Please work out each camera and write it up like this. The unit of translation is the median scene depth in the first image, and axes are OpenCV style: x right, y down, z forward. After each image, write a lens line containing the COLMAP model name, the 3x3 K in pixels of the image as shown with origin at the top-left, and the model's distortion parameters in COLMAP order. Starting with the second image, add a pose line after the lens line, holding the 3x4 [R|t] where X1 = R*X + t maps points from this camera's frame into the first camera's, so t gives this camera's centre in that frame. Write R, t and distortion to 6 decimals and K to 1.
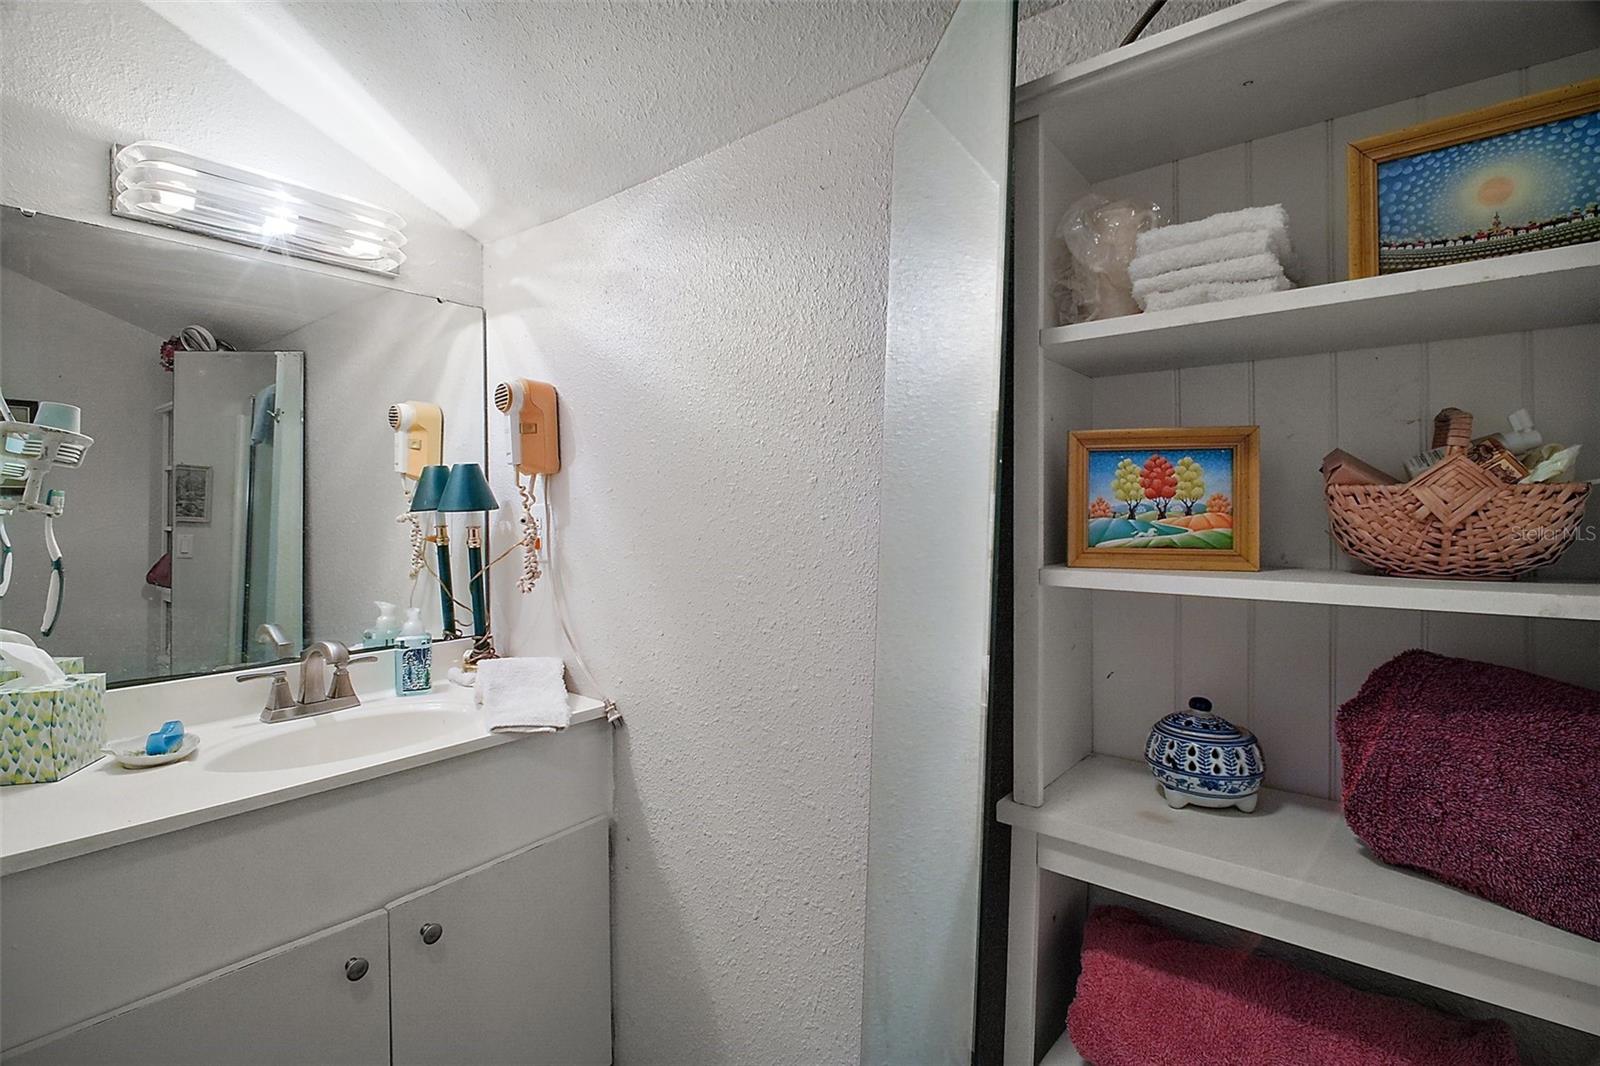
lens RADIAL K [[740.2, 0, 812.5], [0, 740.2, 507.1], [0, 0, 1]] dist [-0.010541, -0.000785]
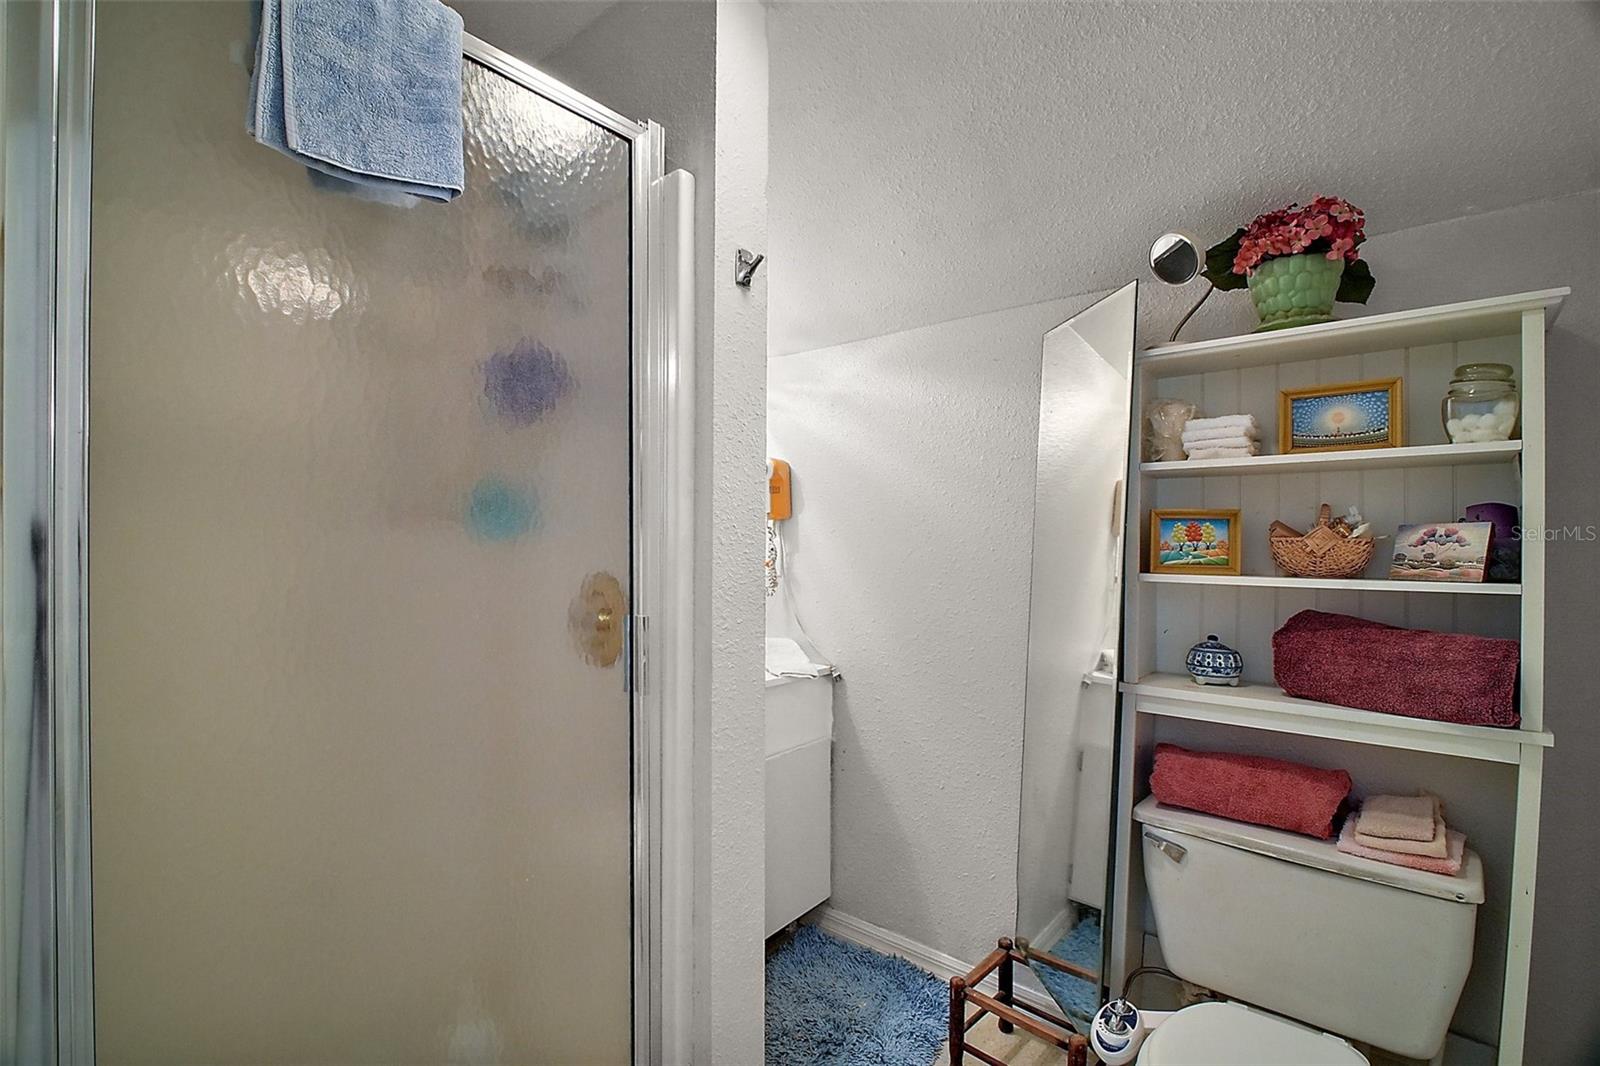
lens RADIAL K [[740.2, 0, 795.7], [0, 740.2, 536.6], [0, 0, 1]] dist [-0.010541, -0.000785]
pose [[0.999502, 0.012980, -0.028762, -0.650711], [-0.013180, 0.999890, -0.006761, 0.003196], [0.028671, 0.007137, 0.999563, -1.223252]]
